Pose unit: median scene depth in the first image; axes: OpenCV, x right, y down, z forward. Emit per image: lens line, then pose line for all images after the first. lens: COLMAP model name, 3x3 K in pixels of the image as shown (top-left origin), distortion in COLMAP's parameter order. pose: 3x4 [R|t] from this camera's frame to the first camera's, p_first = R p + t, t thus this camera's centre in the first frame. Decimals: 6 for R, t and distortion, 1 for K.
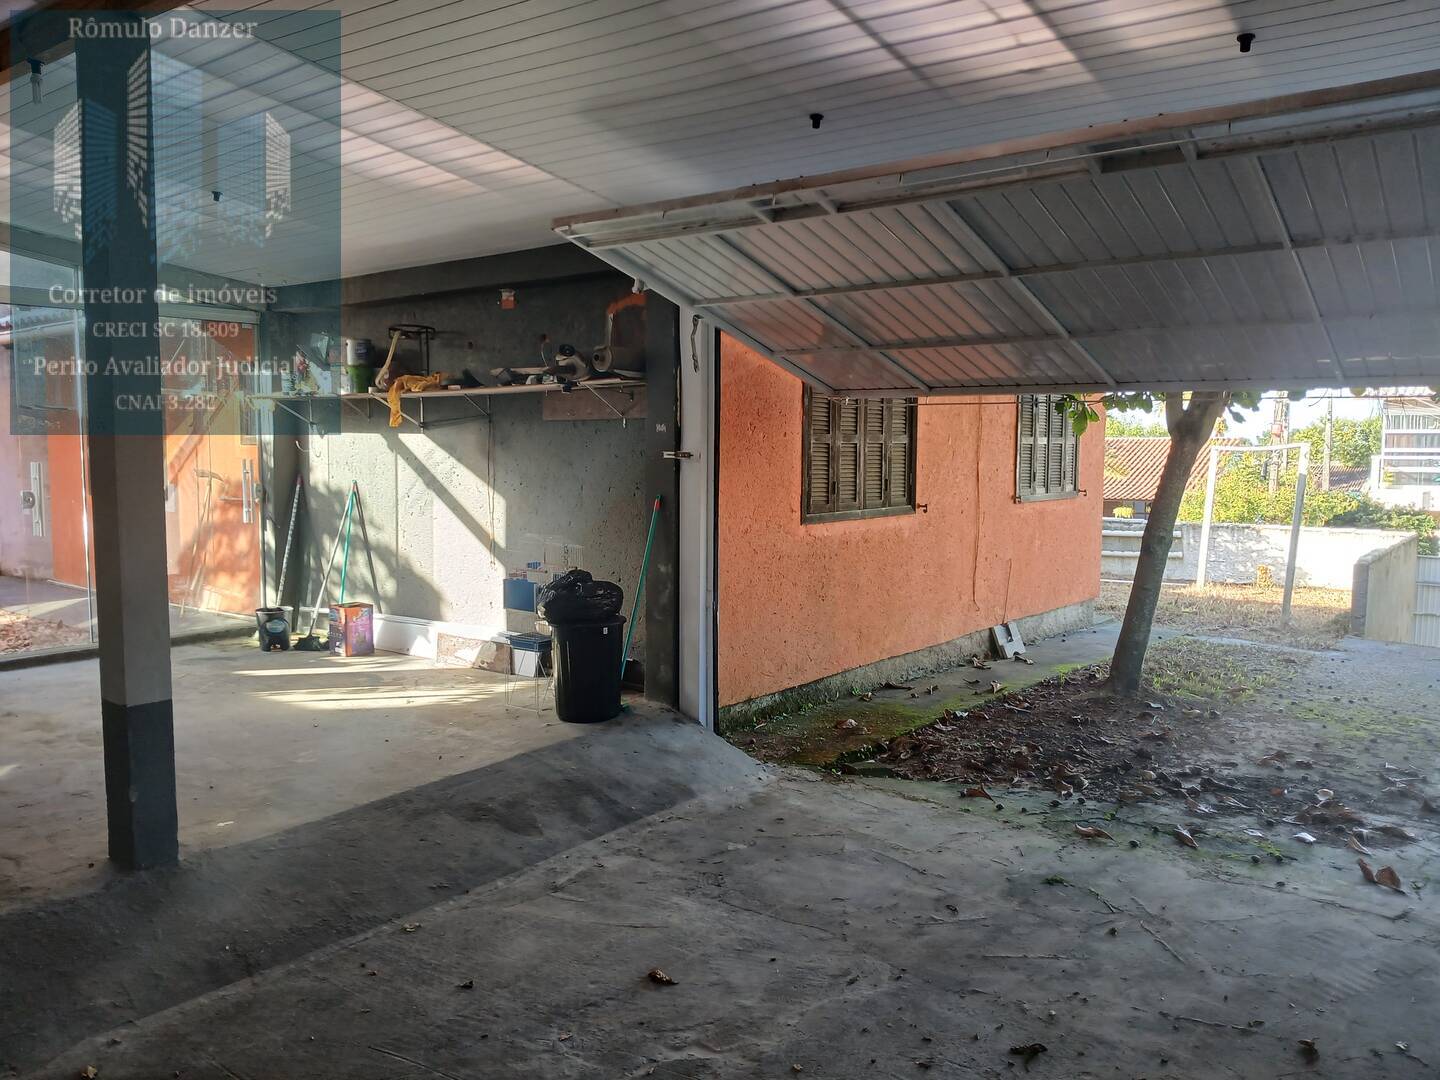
lens RADIAL K [[1106.5, 0, 720.0], [0, 1106.5, 540.0], [0, 0, 1]] dist [0.115426, -0.223686]
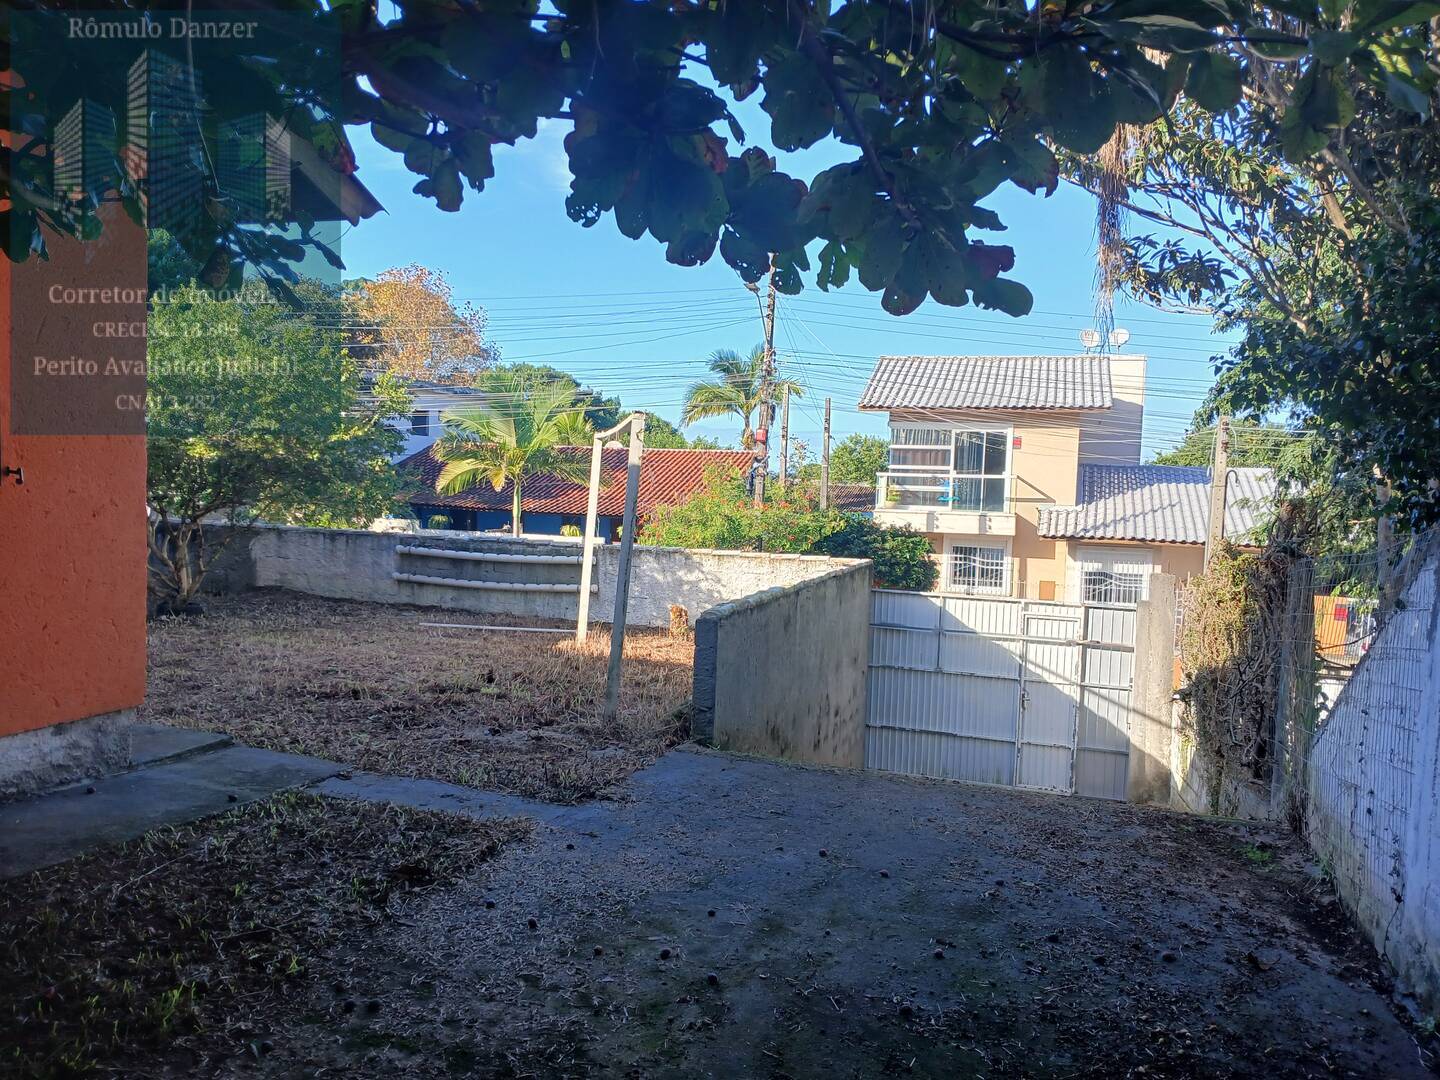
lens RADIAL K [[1117.0, 0, 728.4], [0, 1117.0, 538.6], [0, 0, 1]] dist [0.183023, -0.346596]
pose [[0.939580, 0.008409, 0.342227, 0.742231], [-0.002315, 0.999831, -0.018211, -0.018633], [-0.342322, 0.016319, 0.939441, 0.868724]]
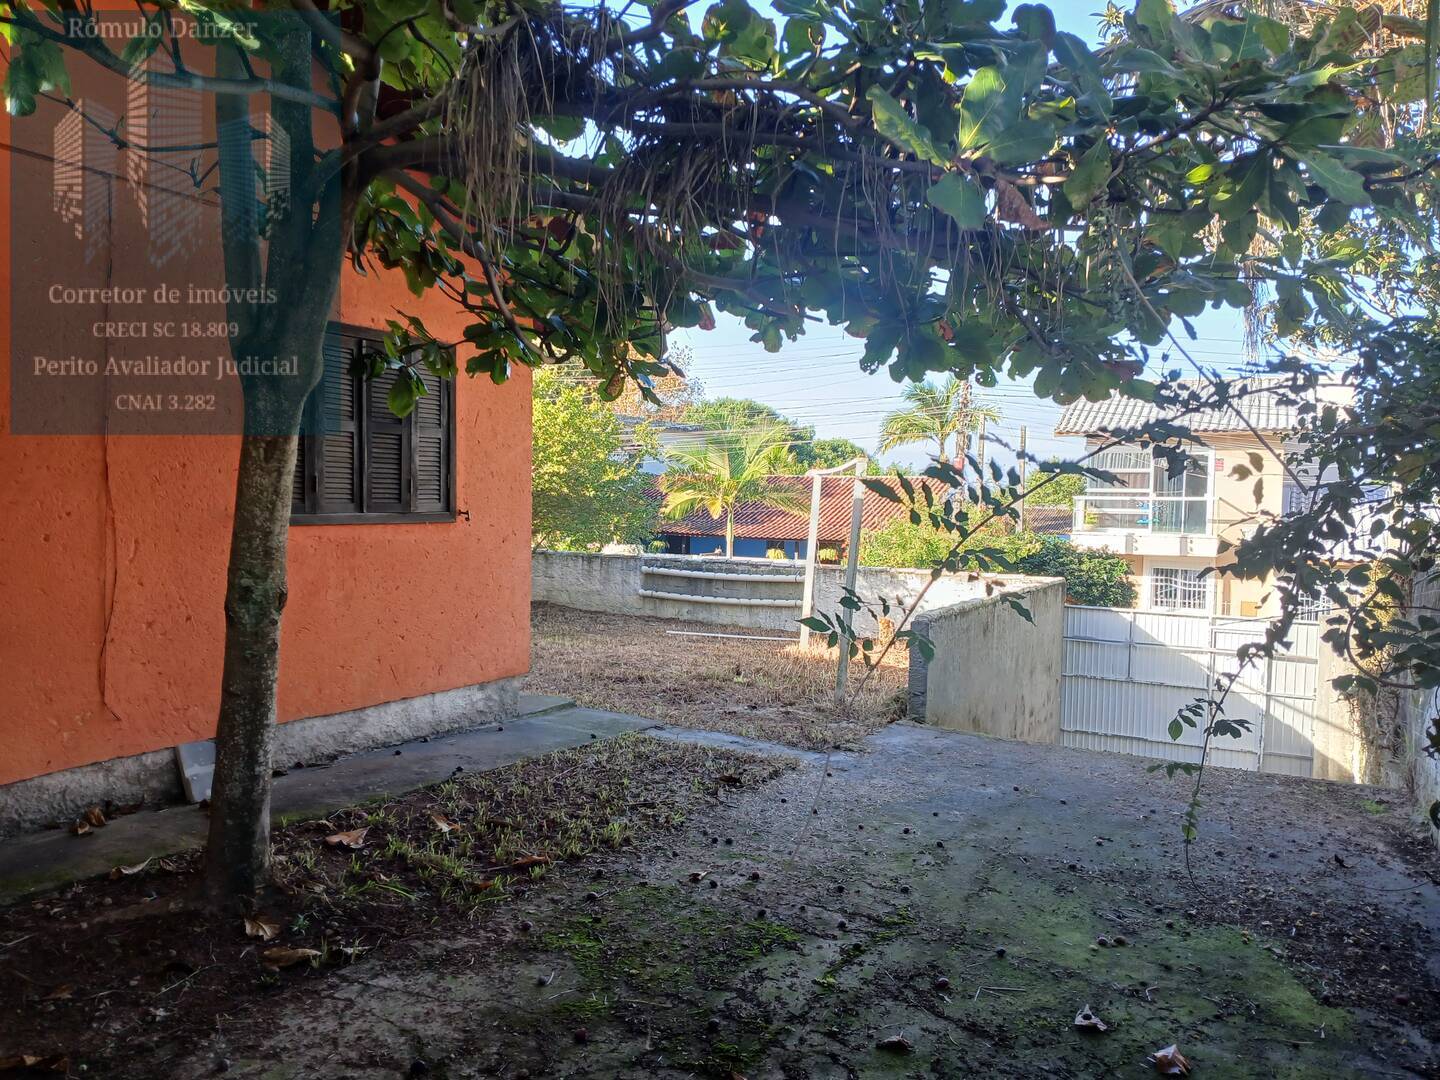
lens RADIAL K [[1119.6, 0, 716.5], [0, 1119.6, 546.6], [0, 0, 1]] dist [0.097461, -0.194417]
pose [[0.985614, 0.008066, 0.168818, 0.616255], [-0.002620, 0.999470, -0.032461, -0.005749], [-0.168990, 0.031552, 0.985113, 0.583587]]
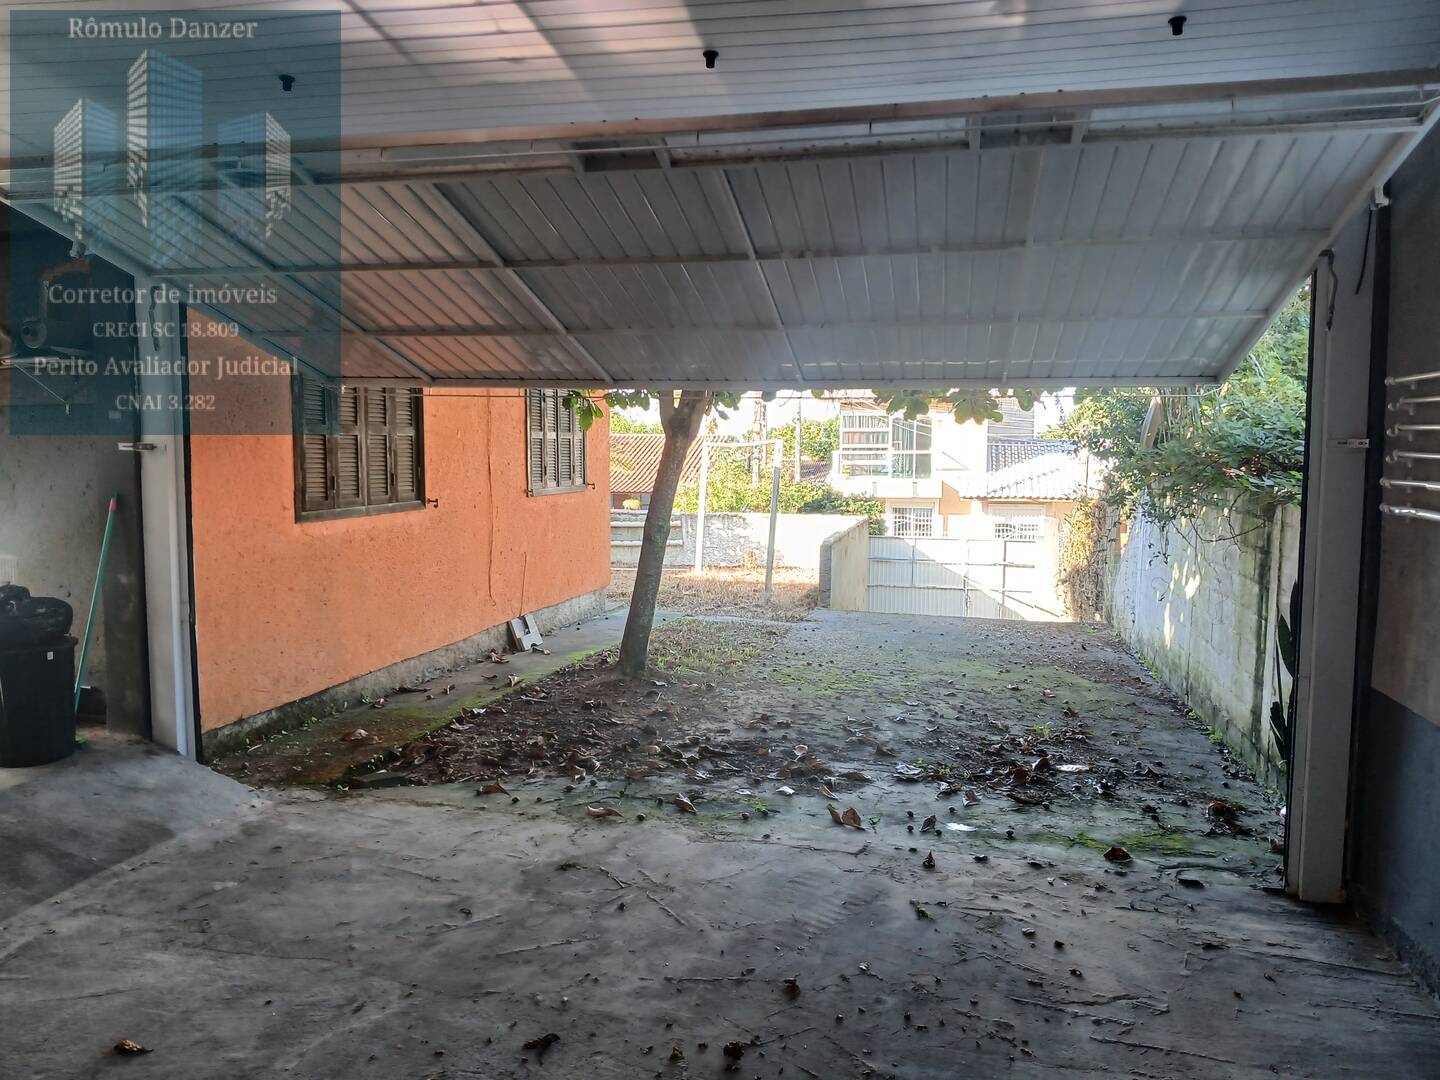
lens RADIAL K [[1106.5, 0, 720.0], [0, 1106.5, 540.0], [0, 0, 1]] dist [0.115426, -0.223686]
pose [[0.911674, -0.034868, 0.409432, 0.015099], [0.033372, 0.999385, 0.010800, 0.001669], [-0.409557, 0.003817, 0.912277, 0.013430]]
